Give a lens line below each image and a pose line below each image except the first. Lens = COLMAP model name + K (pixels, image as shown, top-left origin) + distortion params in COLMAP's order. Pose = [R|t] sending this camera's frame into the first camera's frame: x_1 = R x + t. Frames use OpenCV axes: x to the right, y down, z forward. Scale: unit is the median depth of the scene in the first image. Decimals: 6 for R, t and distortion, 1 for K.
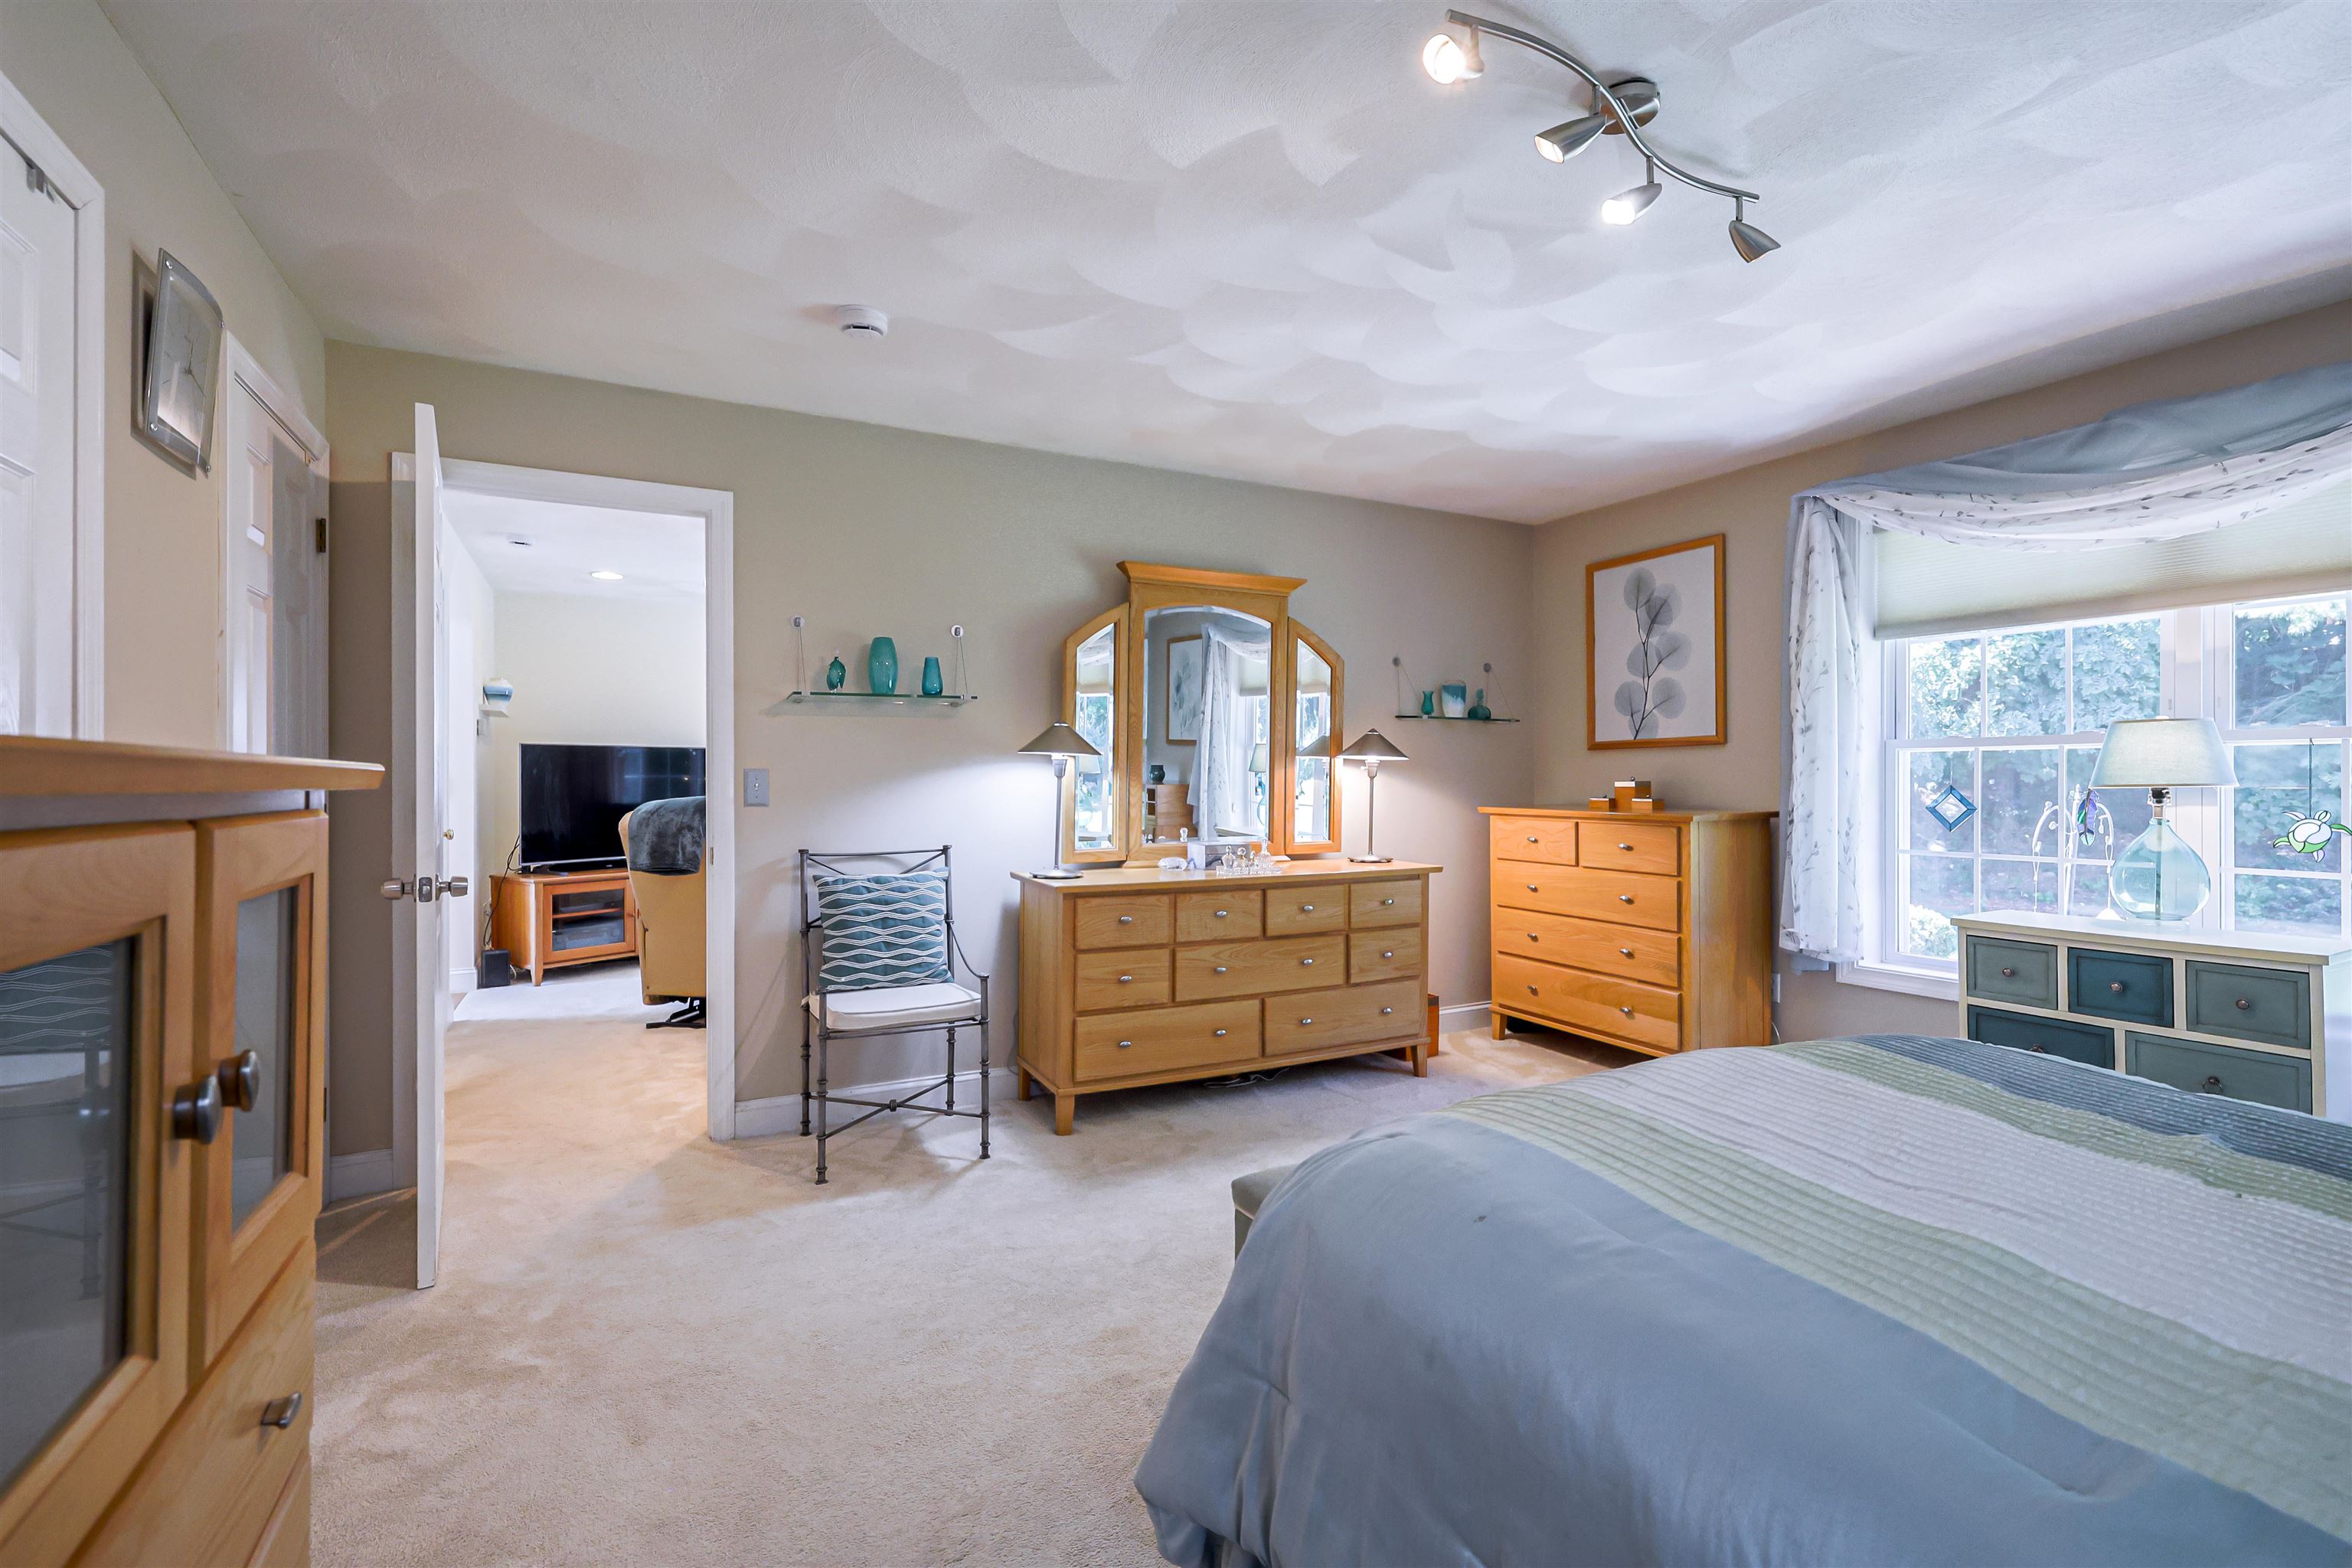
lens RADIAL K [[1064.9, 0, 1188.0], [0, 1064.9, 767.2], [0, 0, 1]] dist [-0.003202, -0.000295]
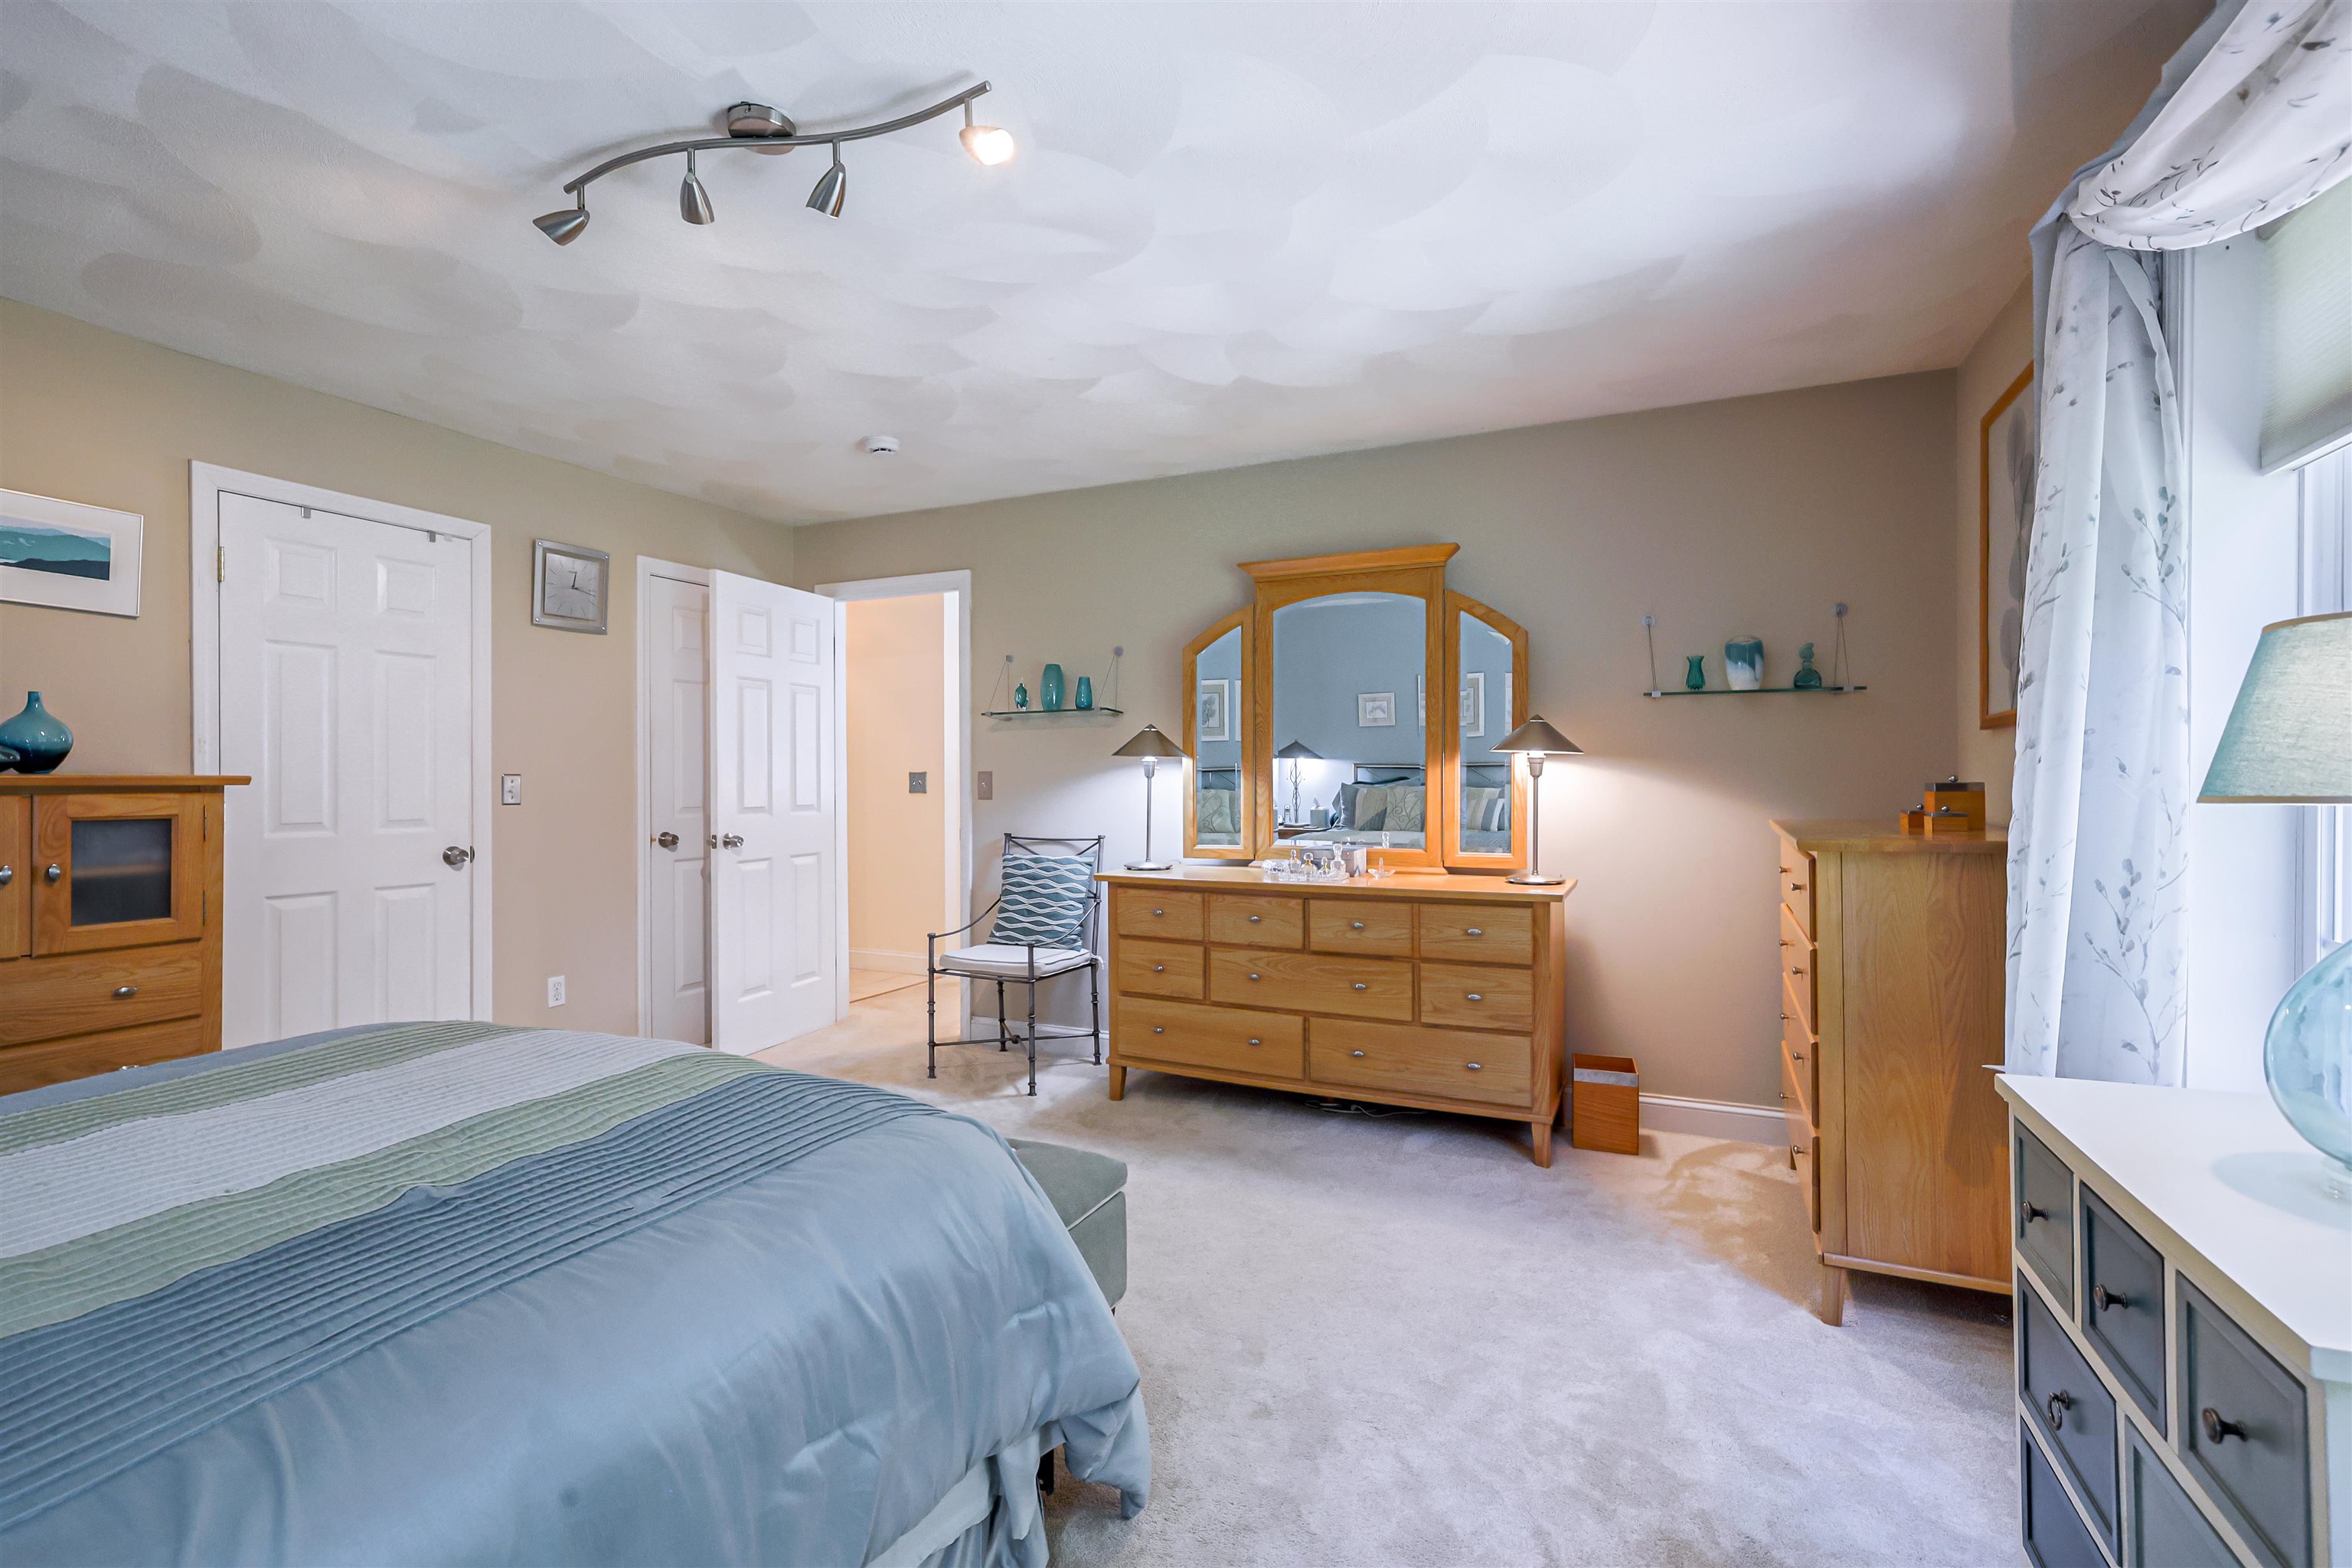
lens RADIAL K [[1064.9, 0, 1173.8], [0, 1064.9, 781.8], [0, 0, 1]] dist [-0.003202, -0.000295]
pose [[0.591689, 0.002543, -0.806163, 0.763477], [0.009560, 0.999903, 0.010171, 0.002989], [0.806110, -0.013725, 0.591607, 0.371538]]
